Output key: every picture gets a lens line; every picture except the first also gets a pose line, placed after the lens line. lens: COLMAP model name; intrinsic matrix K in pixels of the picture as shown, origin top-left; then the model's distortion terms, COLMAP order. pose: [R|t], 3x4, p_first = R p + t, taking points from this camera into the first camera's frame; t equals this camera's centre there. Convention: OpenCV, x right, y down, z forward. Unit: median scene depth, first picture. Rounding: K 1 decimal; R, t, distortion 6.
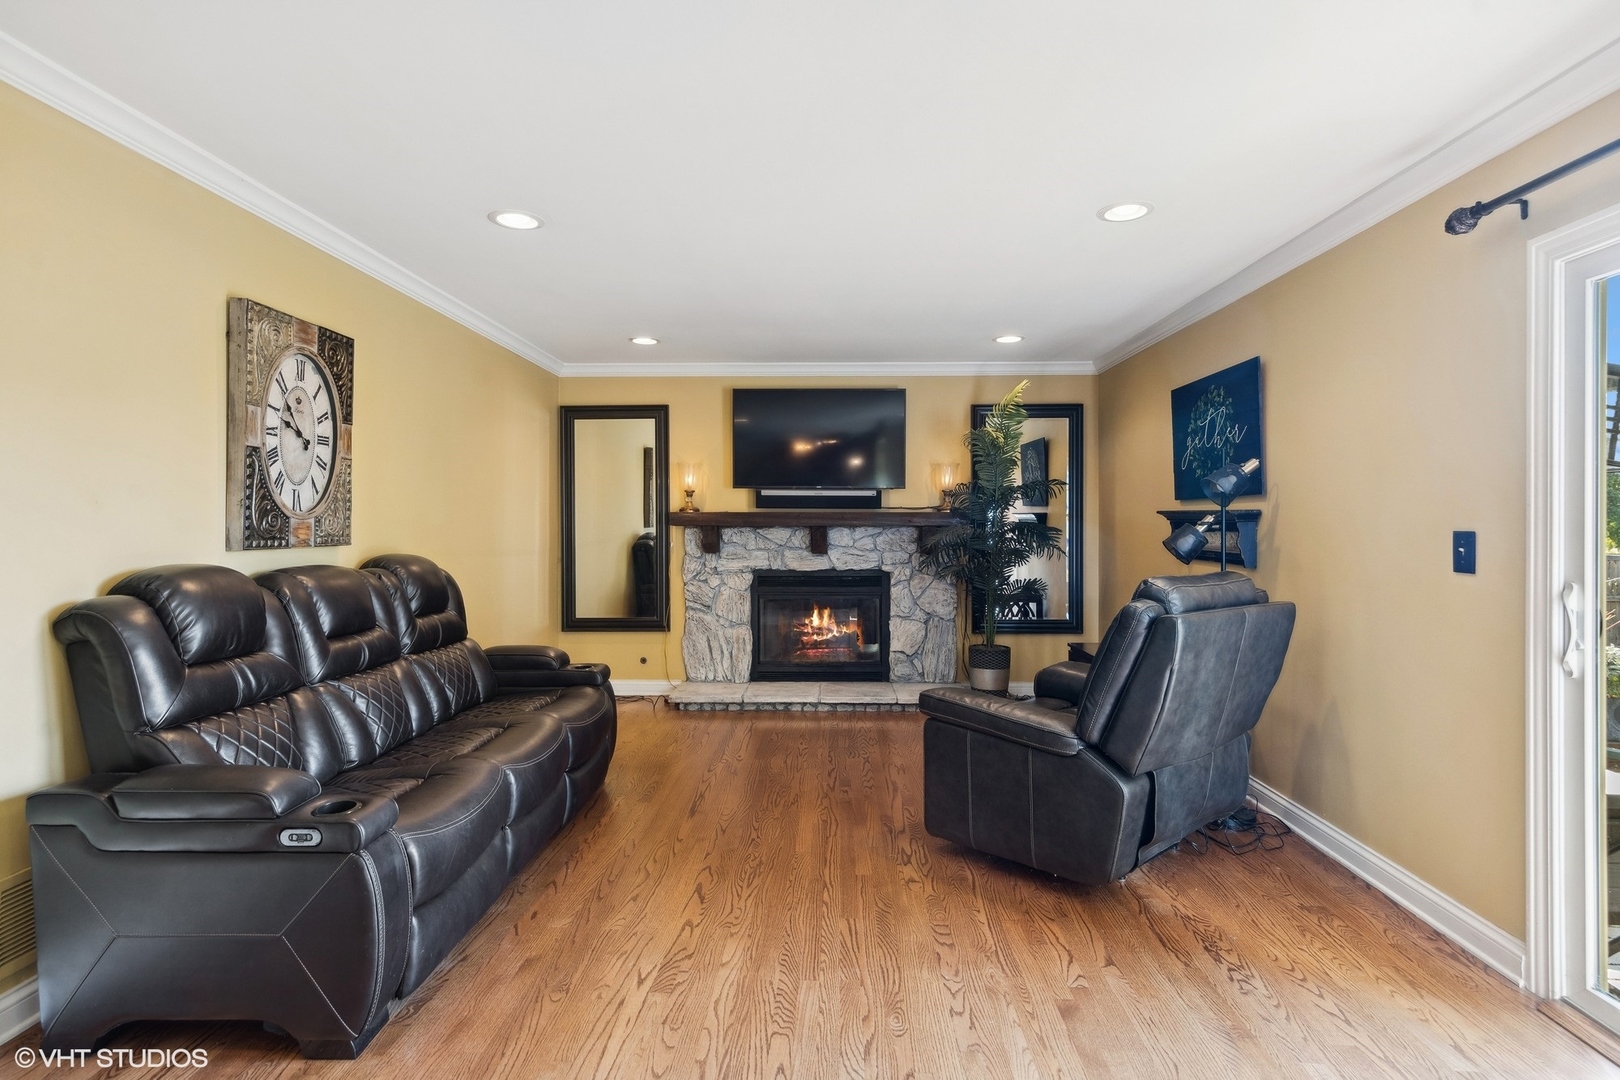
lens RADIAL K [[799.2, 0, 823.7], [0, 799.2, 524.1], [0, 0, 1]] dist [0.000639, -0.000976]
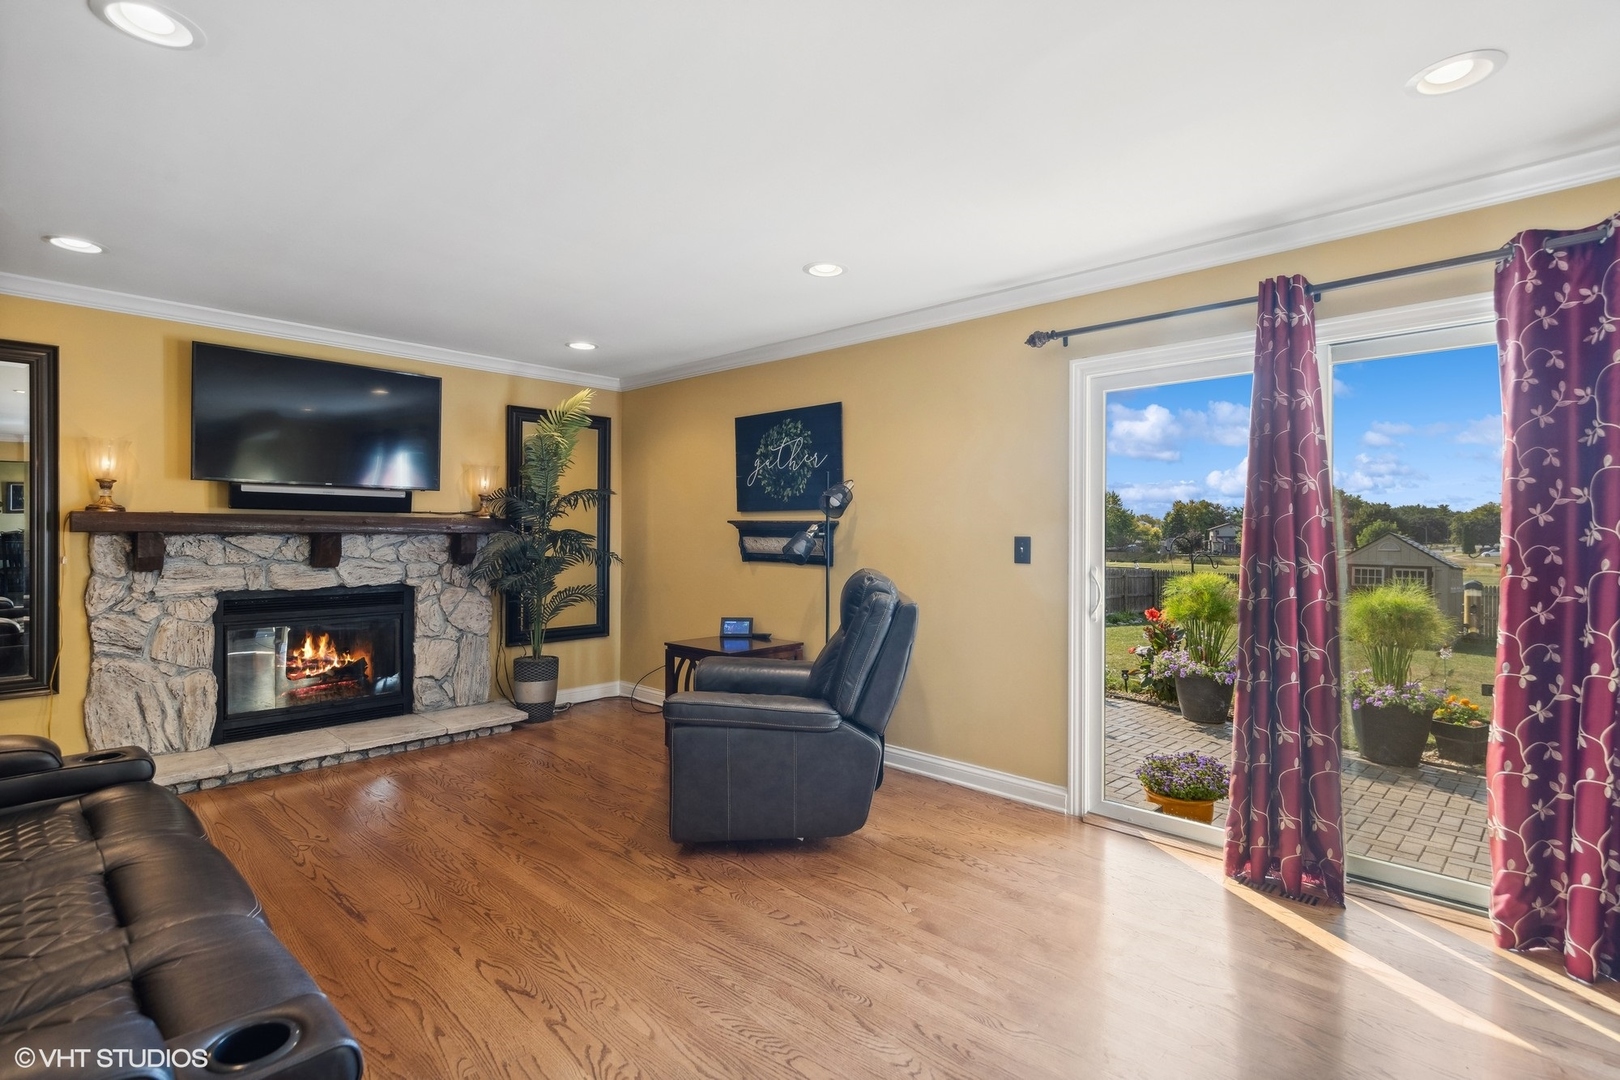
lens RADIAL K [[770.7, 0, 807.5], [0, 770.7, 531.0], [0, 0, 1]] dist [0.004356, -0.000681]
pose [[0.673081, 0.005271, 0.739550, -0.268491], [-0.003236, 0.999986, -0.004182, 0.002380], [-0.739562, 0.000422, 0.673089, 0.132304]]
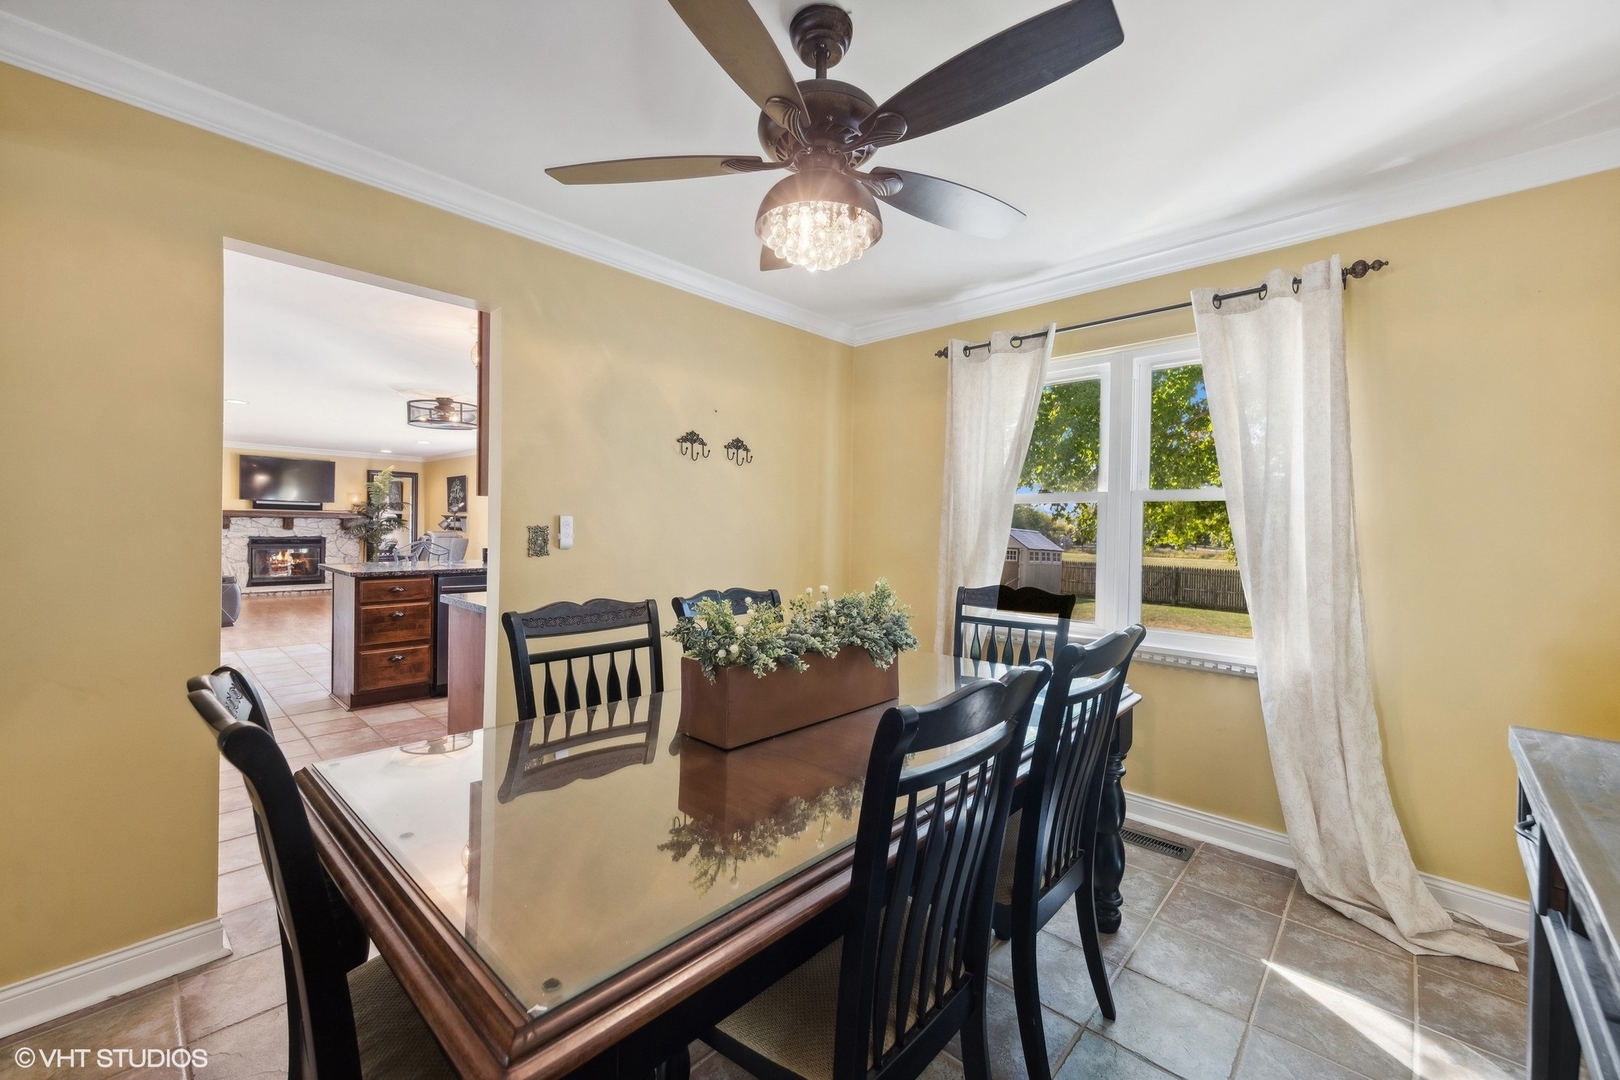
lens RADIAL K [[632.4, 0, 807.4], [0, 632.4, 538.0], [0, 0, 1]] dist [0.004337, -0.000386]
pose [[0.667738, -0.001170, 0.744395, -0.393429], [-0.016838, 0.999719, 0.016675, 0.006786], [-0.744206, -0.023669, 0.667531, -1.434193]]
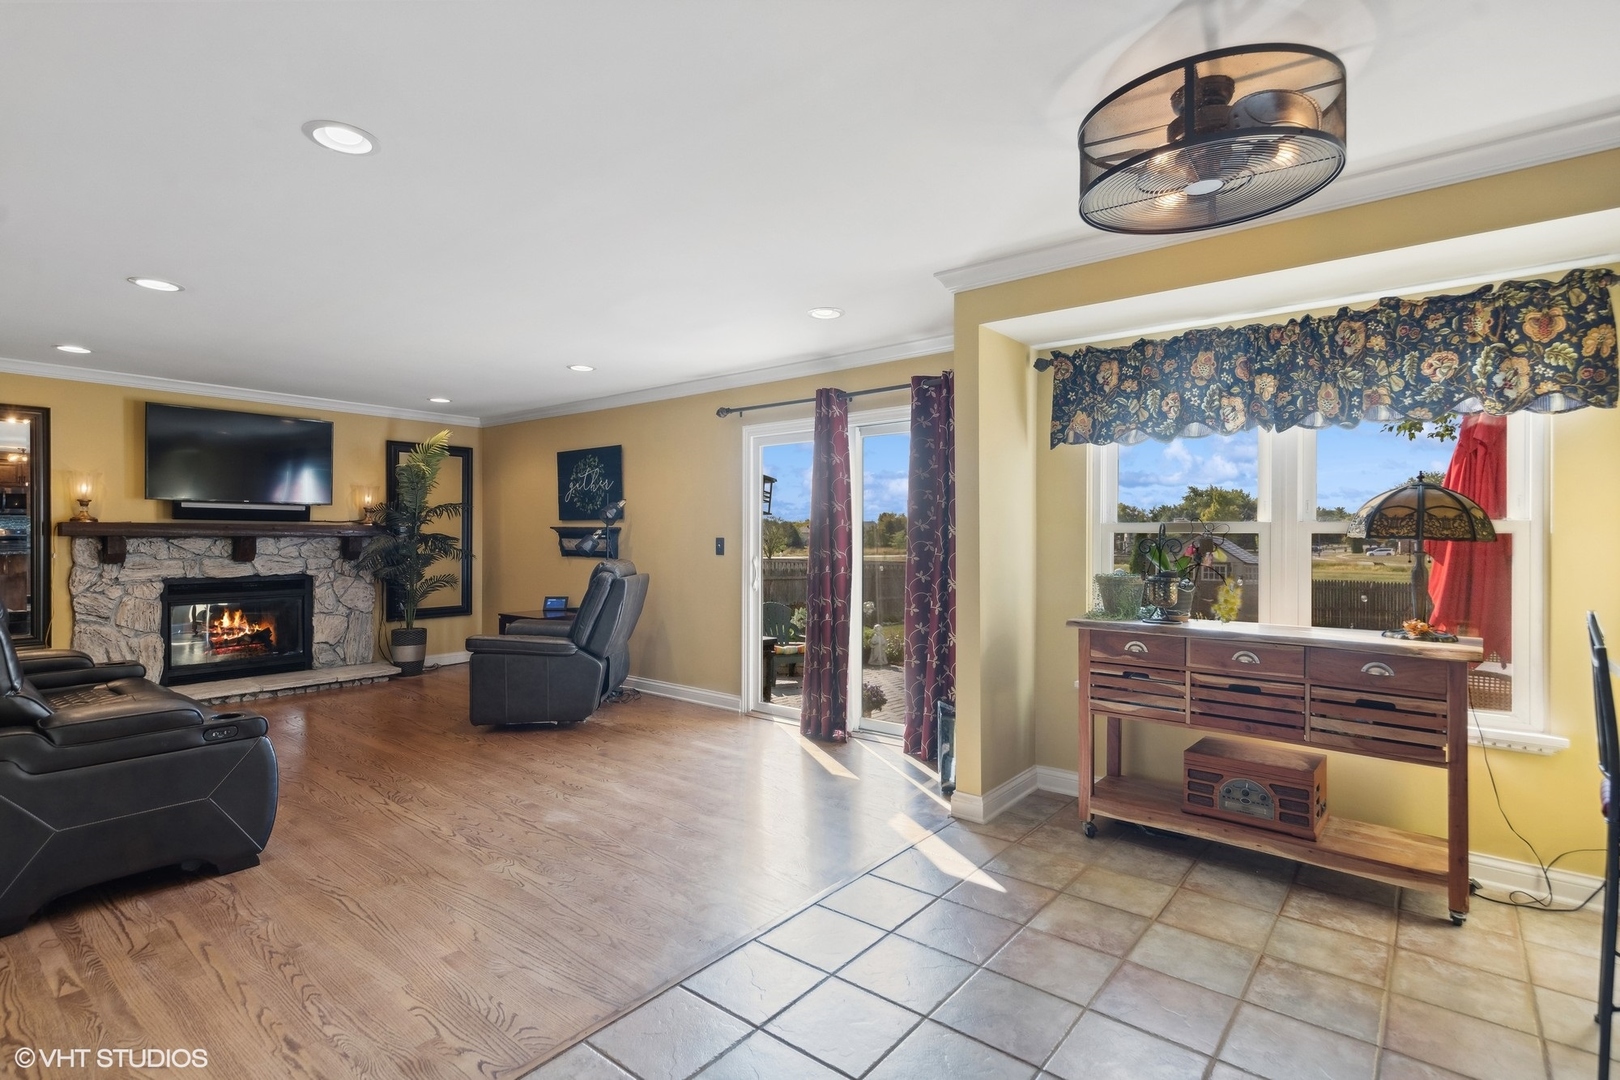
lens RADIAL K [[770.7, 0, 807.4], [0, 770.7, 536.2], [0, 0, 1]] dist [0.004356, -0.000681]
pose [[0.612052, 0.000648, 0.790817, -0.398012], [-0.000549, 1.000000, -0.000394, 0.002320], [-0.790817, -0.000193, 0.612053, -0.287882]]
